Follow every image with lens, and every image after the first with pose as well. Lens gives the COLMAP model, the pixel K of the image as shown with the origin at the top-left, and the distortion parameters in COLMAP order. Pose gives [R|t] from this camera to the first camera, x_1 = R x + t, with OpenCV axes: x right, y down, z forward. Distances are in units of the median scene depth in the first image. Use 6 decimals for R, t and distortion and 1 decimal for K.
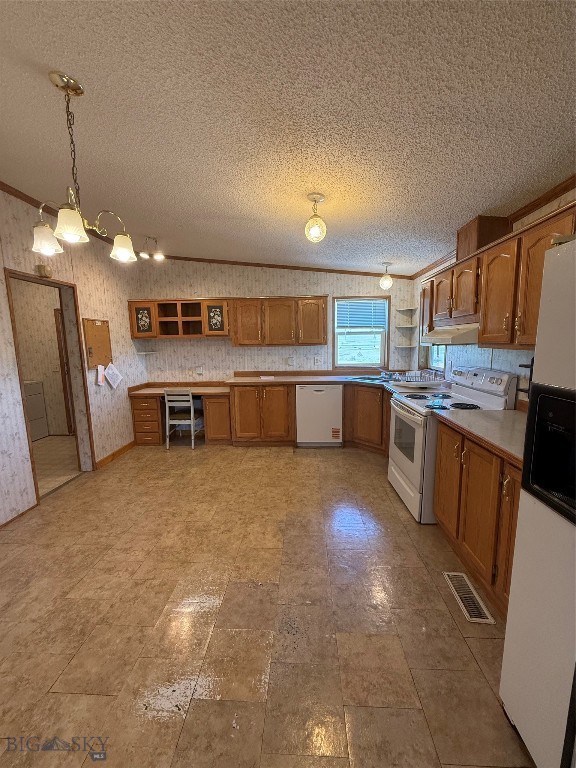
lens RADIAL K [[305.4, 0, 287.6], [0, 305.4, 383.8], [0, 0, 1]] dist [-0.001534, -0.000030]
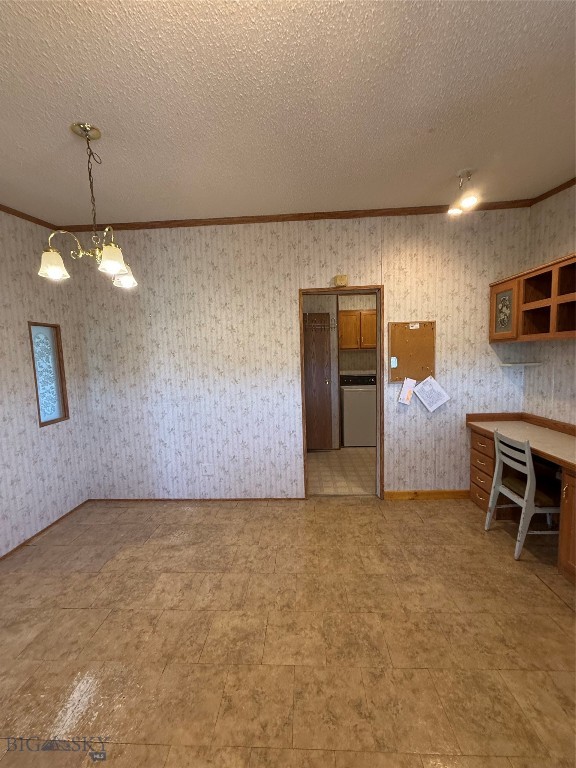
lens RADIAL K [[305.4, 0, 287.6], [0, 305.4, 383.8], [0, 0, 1]] dist [-0.001534, -0.000030]
pose [[0.009459, 0.109896, -0.993898, 0.164769], [-0.106625, 0.988387, 0.108272, -0.091280], [0.994254, 0.104950, 0.021067, 0.606782]]
